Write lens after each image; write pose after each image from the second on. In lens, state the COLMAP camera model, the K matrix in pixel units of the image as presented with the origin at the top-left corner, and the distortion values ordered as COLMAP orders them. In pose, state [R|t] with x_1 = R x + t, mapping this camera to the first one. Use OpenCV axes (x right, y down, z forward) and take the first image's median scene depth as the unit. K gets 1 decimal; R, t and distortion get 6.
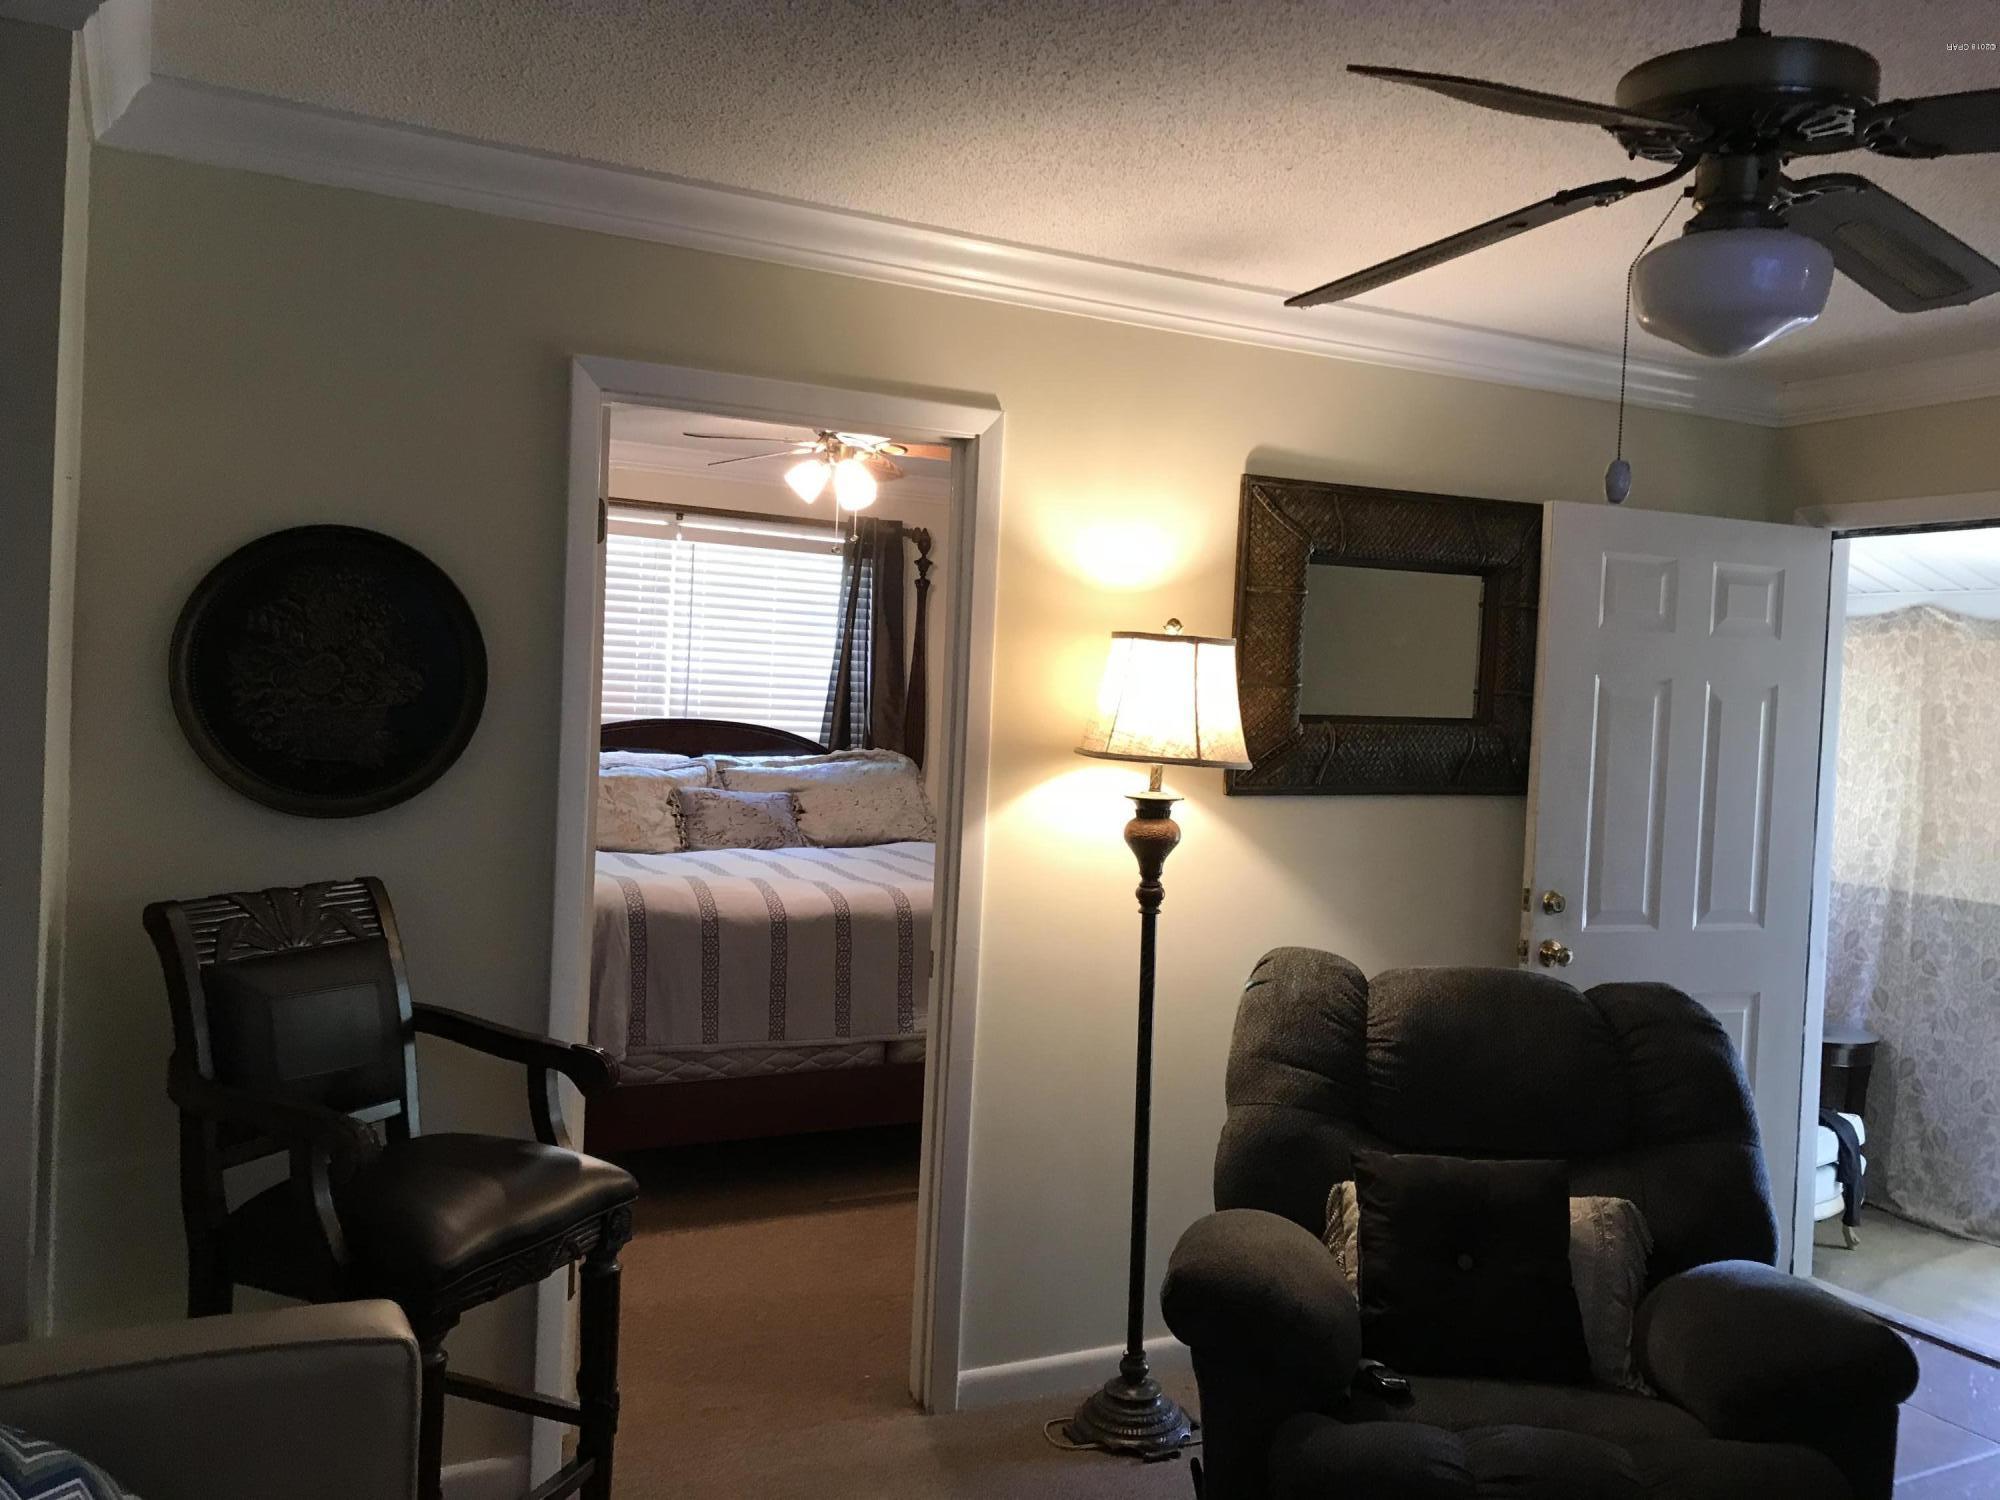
lens RADIAL K [[1669.0, 0, 1008.1], [0, 1669.0, 744.1], [0, 0, 1]] dist [0.010756, 0.013951]
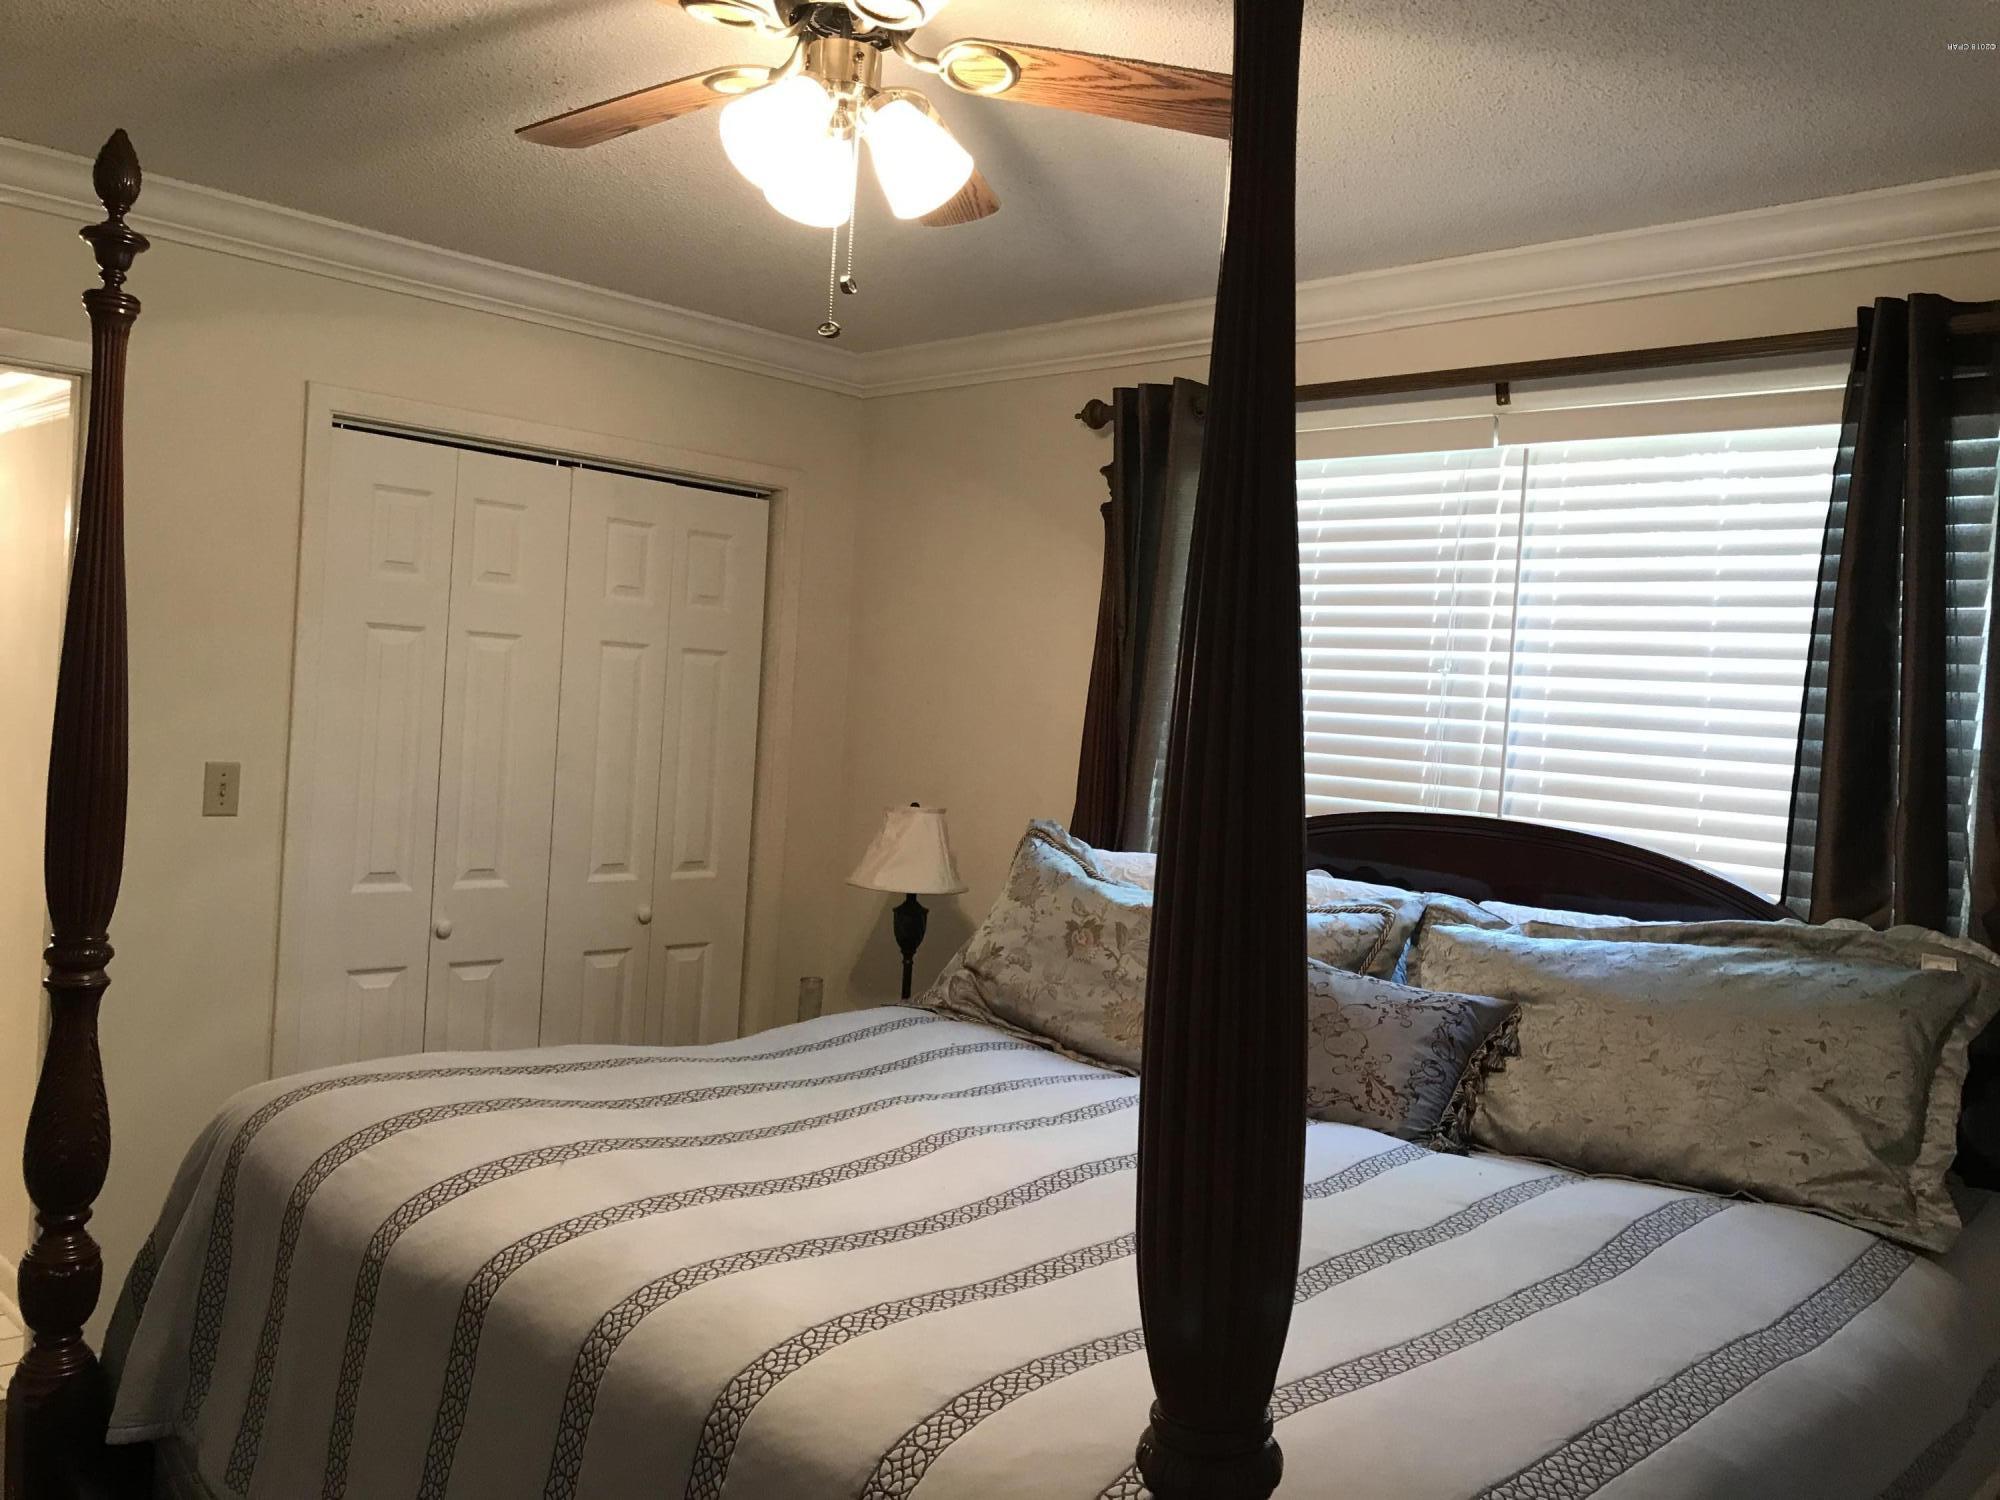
lens RADIAL K [[1669.0, 0, 1008.1], [0, 1669.0, 744.1], [0, 0, 1]] dist [0.010756, 0.013951]
pose [[0.329093, -0.008085, -0.944263, 0.211205], [-0.078756, 0.996244, -0.035978, -0.008092], [0.941007, 0.086206, 0.327221, 0.718022]]
